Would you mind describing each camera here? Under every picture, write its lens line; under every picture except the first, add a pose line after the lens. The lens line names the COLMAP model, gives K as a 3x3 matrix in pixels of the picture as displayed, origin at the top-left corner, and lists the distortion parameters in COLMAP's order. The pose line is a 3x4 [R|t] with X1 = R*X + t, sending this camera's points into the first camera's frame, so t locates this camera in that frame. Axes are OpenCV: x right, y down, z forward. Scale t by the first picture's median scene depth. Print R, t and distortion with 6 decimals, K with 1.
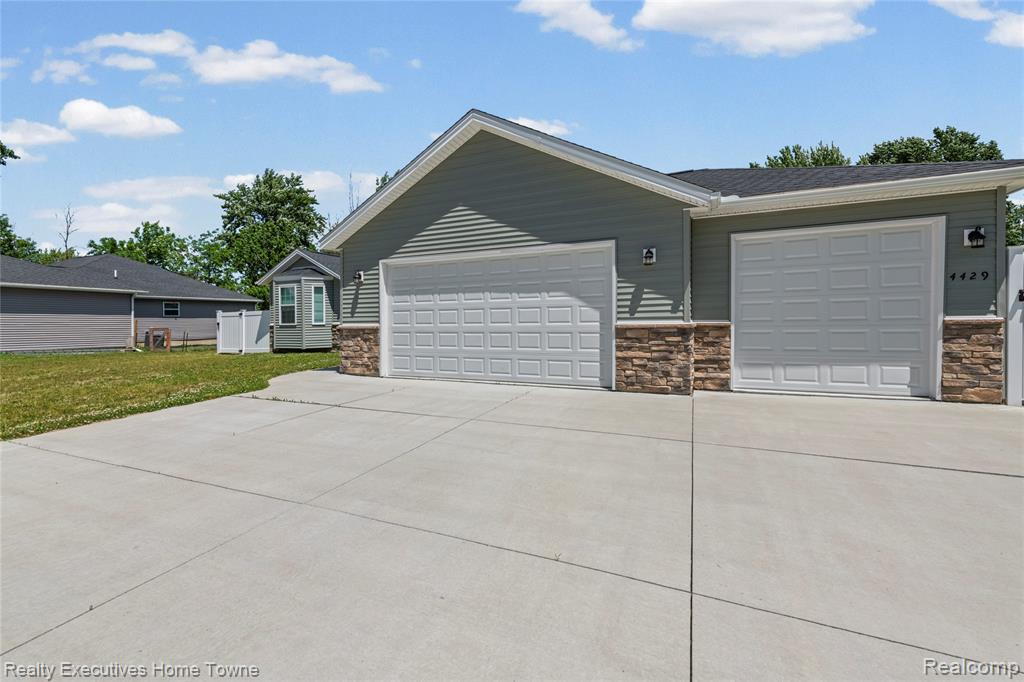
lens RADIAL K [[414.2, 0, 511.3], [0, 414.2, 340.9], [0, 0, 1]] dist [0.017404, -0.003789]
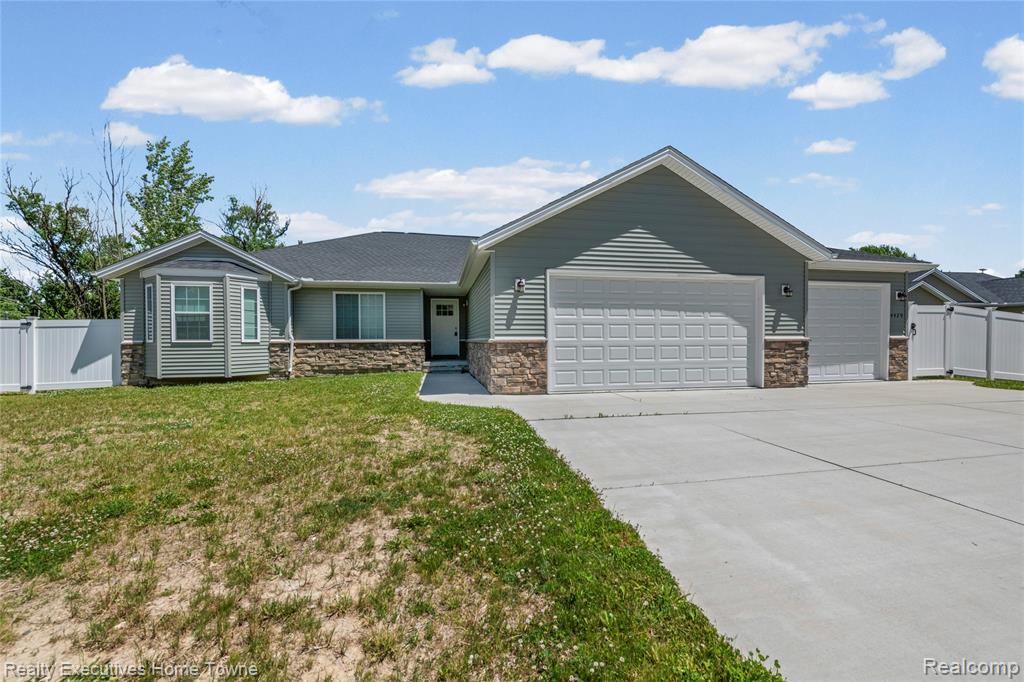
lens RADIAL K [[414.2, 0, 482.2], [0, 414.2, 364.9], [0, 0, 1]] dist [0.017404, -0.003789]
pose [[0.814431, -0.018897, 0.579952, -1.224584], [0.024271, 0.999704, -0.001509, 0.024031], [-0.579752, 0.015305, 0.814649, 0.404379]]
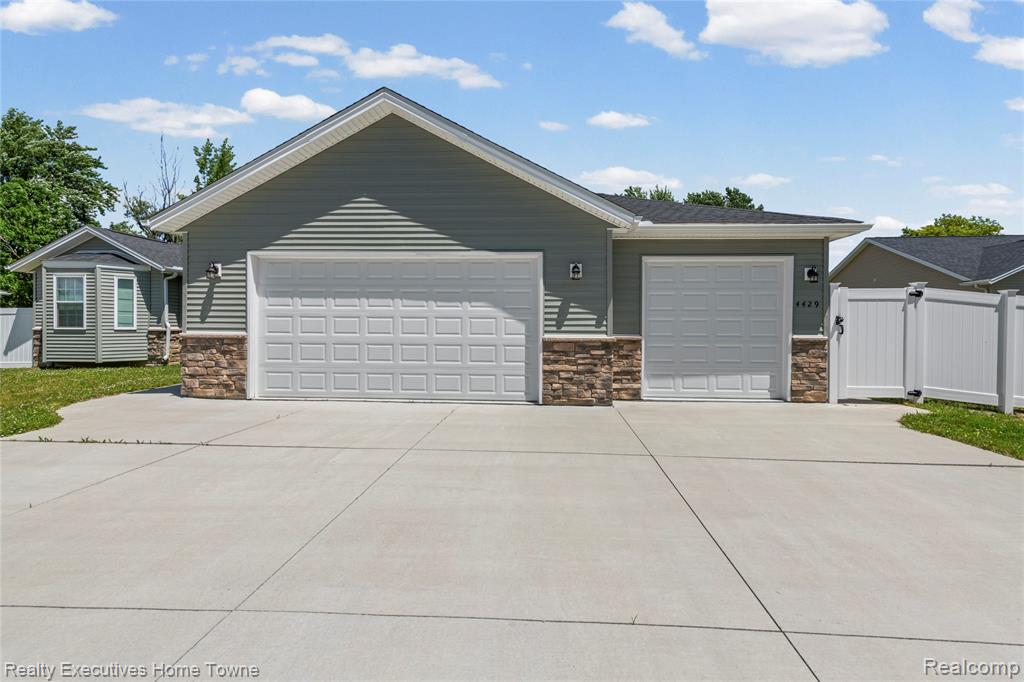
lens RADIAL K [[414.2, 0, 528.6], [0, 414.2, 346.8], [0, 0, 1]] dist [0.017404, -0.003789]
pose [[0.933827, 0.003342, 0.357709, -0.126161], [-0.001454, 0.999984, -0.005546, -0.011553], [-0.357722, 0.004659, 0.933817, 0.085530]]
